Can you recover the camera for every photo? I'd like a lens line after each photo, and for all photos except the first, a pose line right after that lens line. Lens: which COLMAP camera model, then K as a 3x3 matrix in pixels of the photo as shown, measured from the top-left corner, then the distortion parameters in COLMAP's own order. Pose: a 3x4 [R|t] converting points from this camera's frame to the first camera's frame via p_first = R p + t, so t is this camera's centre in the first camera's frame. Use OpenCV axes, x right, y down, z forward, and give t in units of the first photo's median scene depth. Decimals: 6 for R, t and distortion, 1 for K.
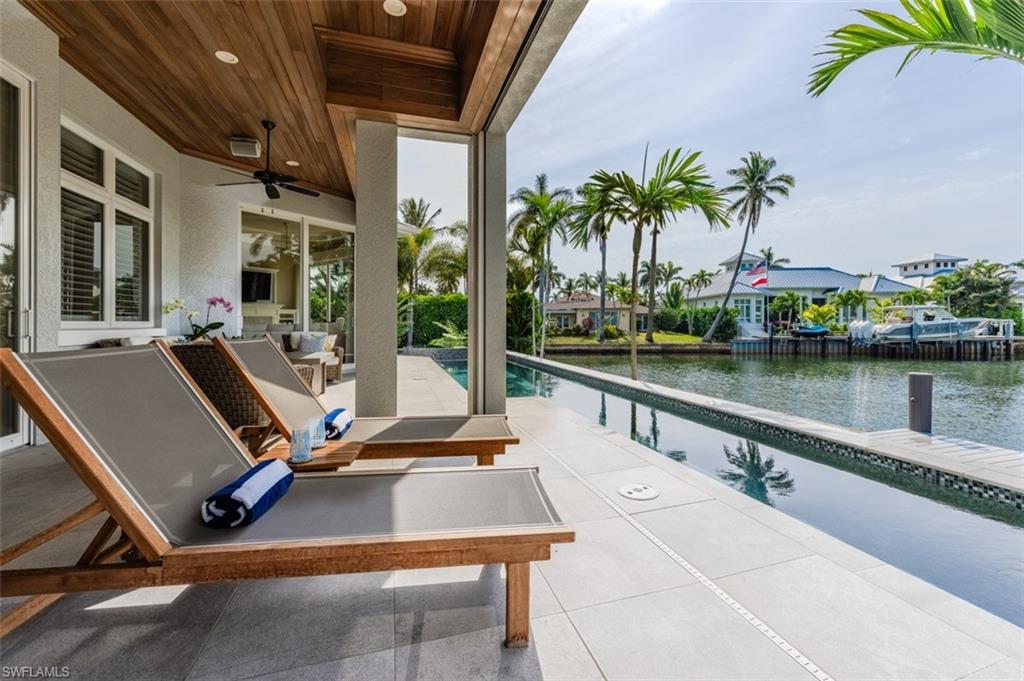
lens RADIAL K [[411.3, 0, 503.8], [0, 411.3, 324.2], [0, 0, 1]] dist [0.000662, 0.000315]
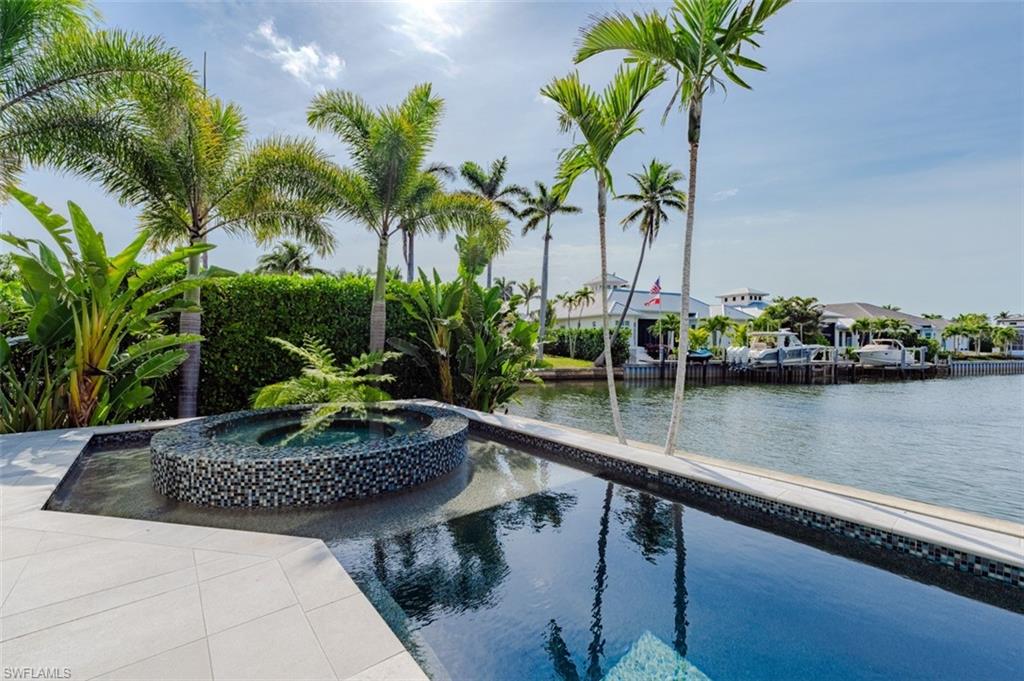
lens RADIAL K [[411.3, 0, 504.5], [0, 411.3, 344.4], [0, 0, 1]] dist [0.000662, 0.000315]
pose [[0.912420, 0.014884, 0.408985, -0.060807], [-0.016140, 0.999870, -0.000379, -0.001415], [-0.408937, -0.006256, 0.912541, 0.272477]]
